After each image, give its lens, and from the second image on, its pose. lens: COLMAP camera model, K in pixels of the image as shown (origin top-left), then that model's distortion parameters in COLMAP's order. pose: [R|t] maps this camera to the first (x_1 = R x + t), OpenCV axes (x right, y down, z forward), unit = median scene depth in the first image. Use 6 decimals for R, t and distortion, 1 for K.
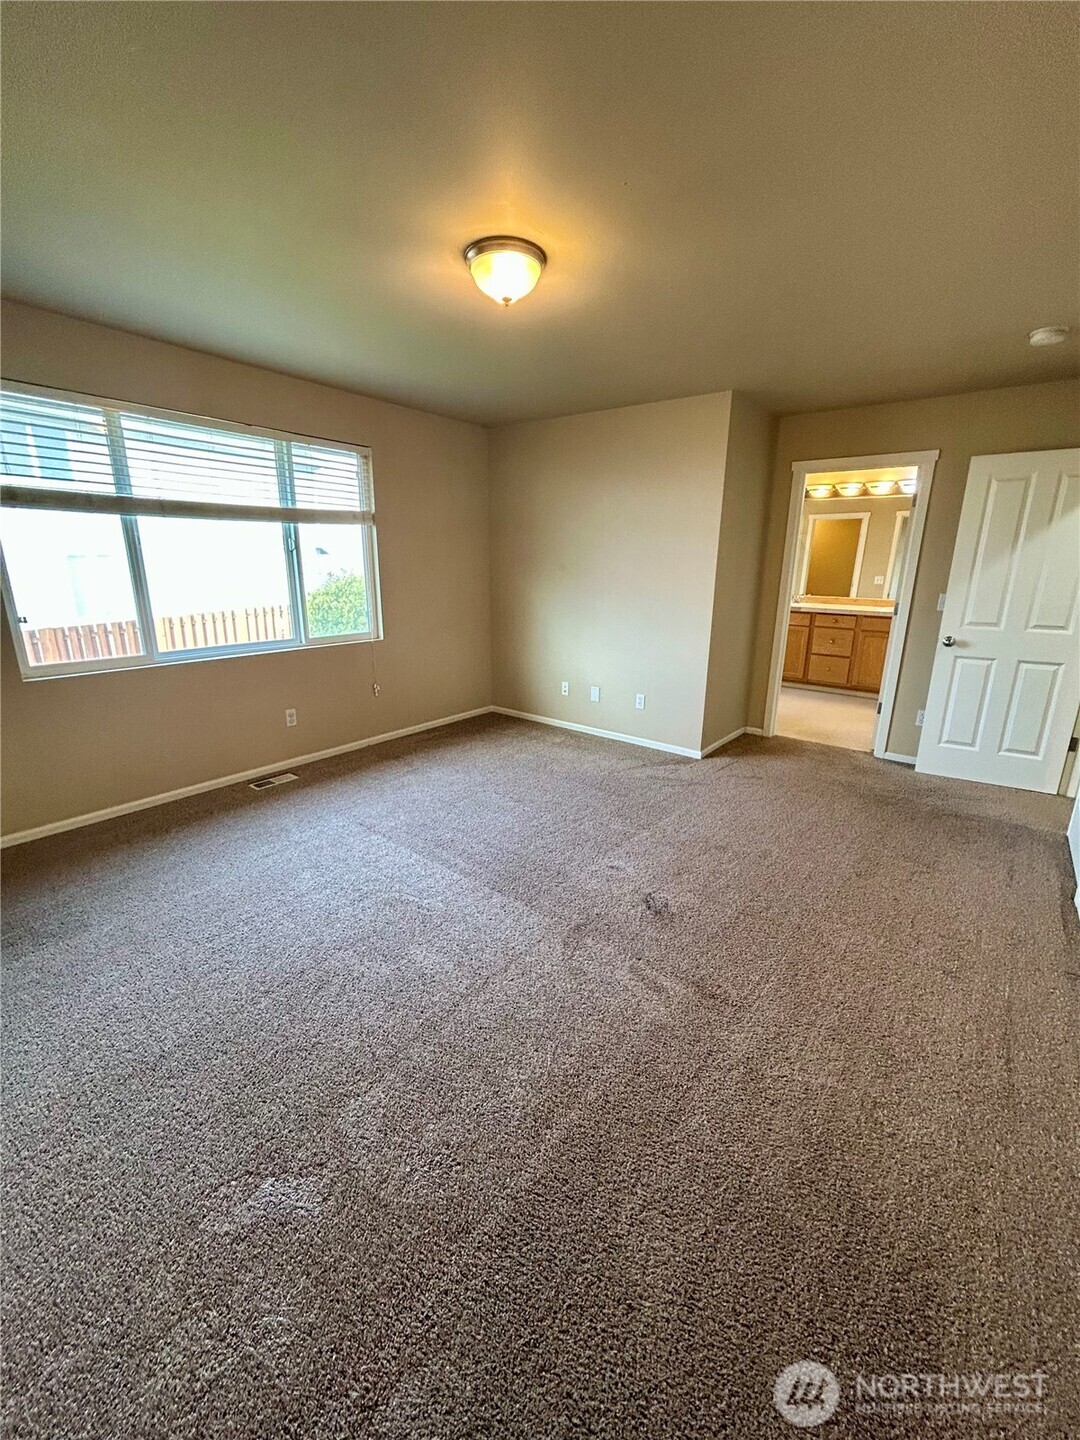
lens RADIAL K [[580.1, 0, 541.5], [0, 580.1, 718.7], [0, 0, 1]] dist [-0.000163, -0.000185]
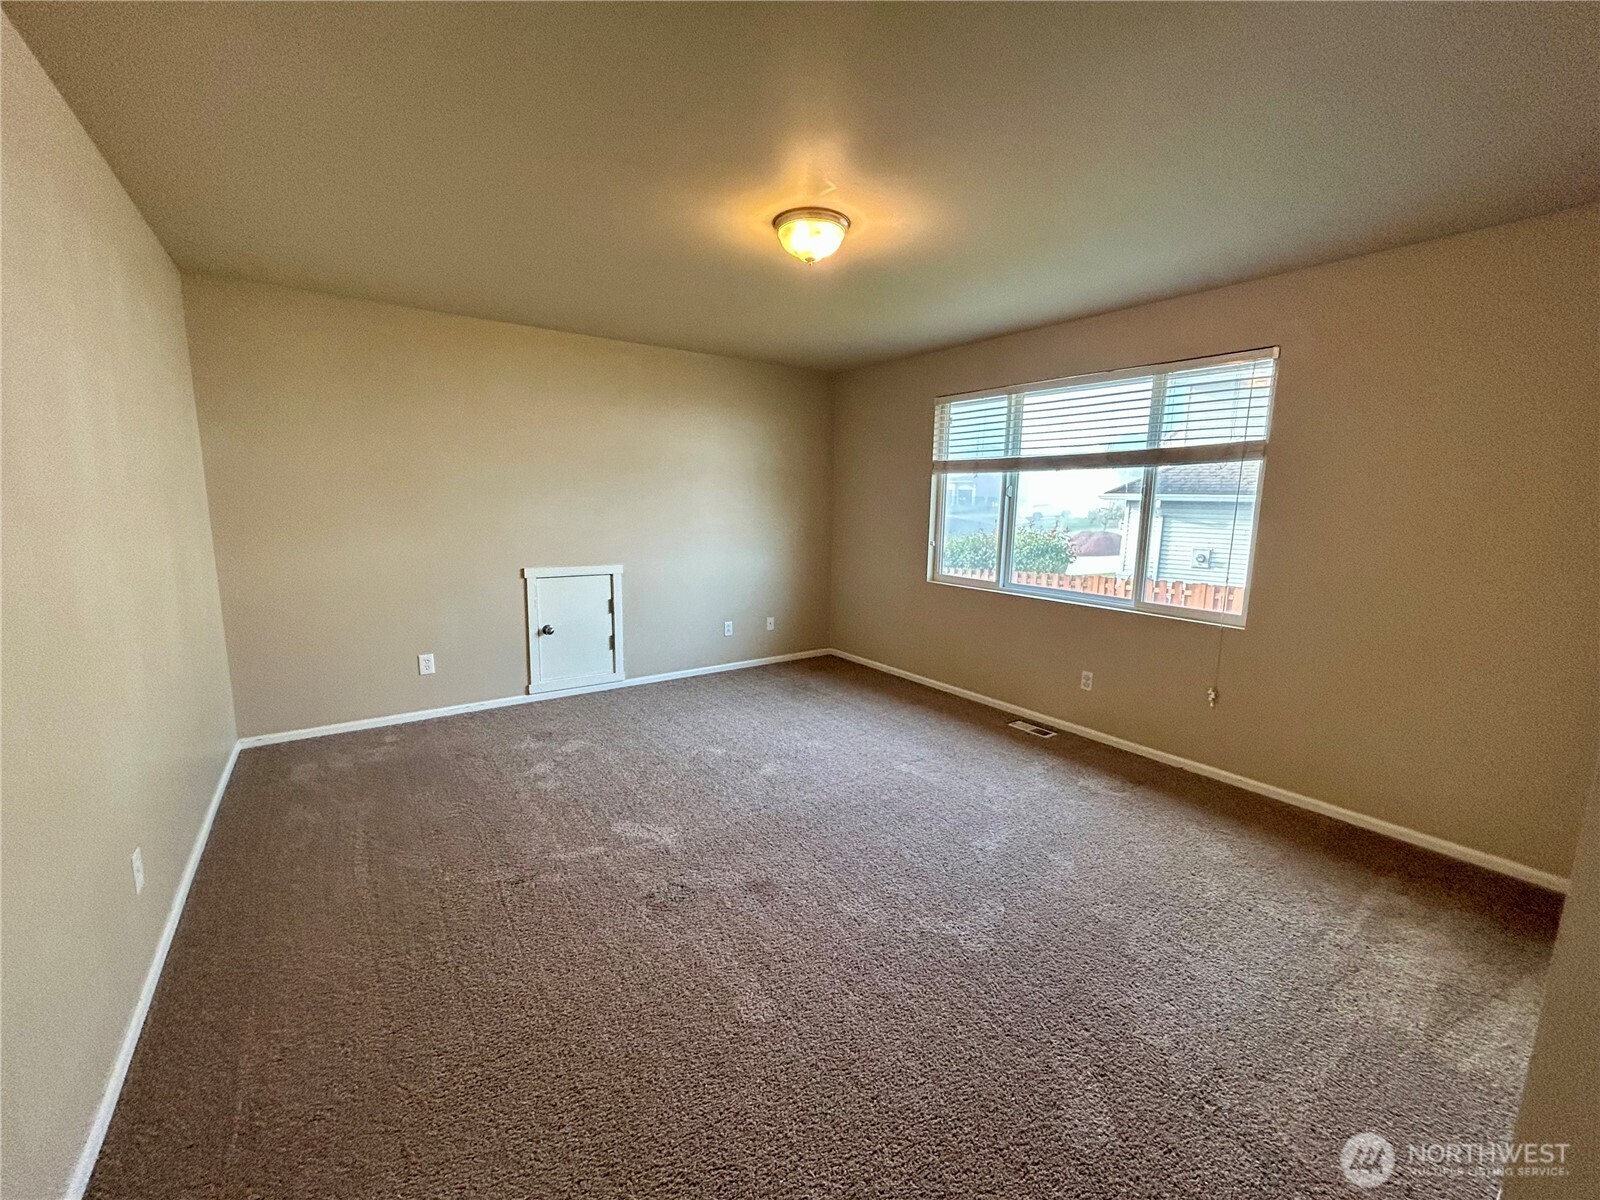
lens RADIAL K [[644.6, 0, 798.2], [0, 644.6, 600.1], [0, 0, 1]] dist [-0.000163, -0.000185]
pose [[-0.284730, 0.133994, -0.949197, 0.768312], [-0.268666, 0.939344, 0.213195, -0.261948], [0.920189, 0.315719, -0.231460, 0.975251]]
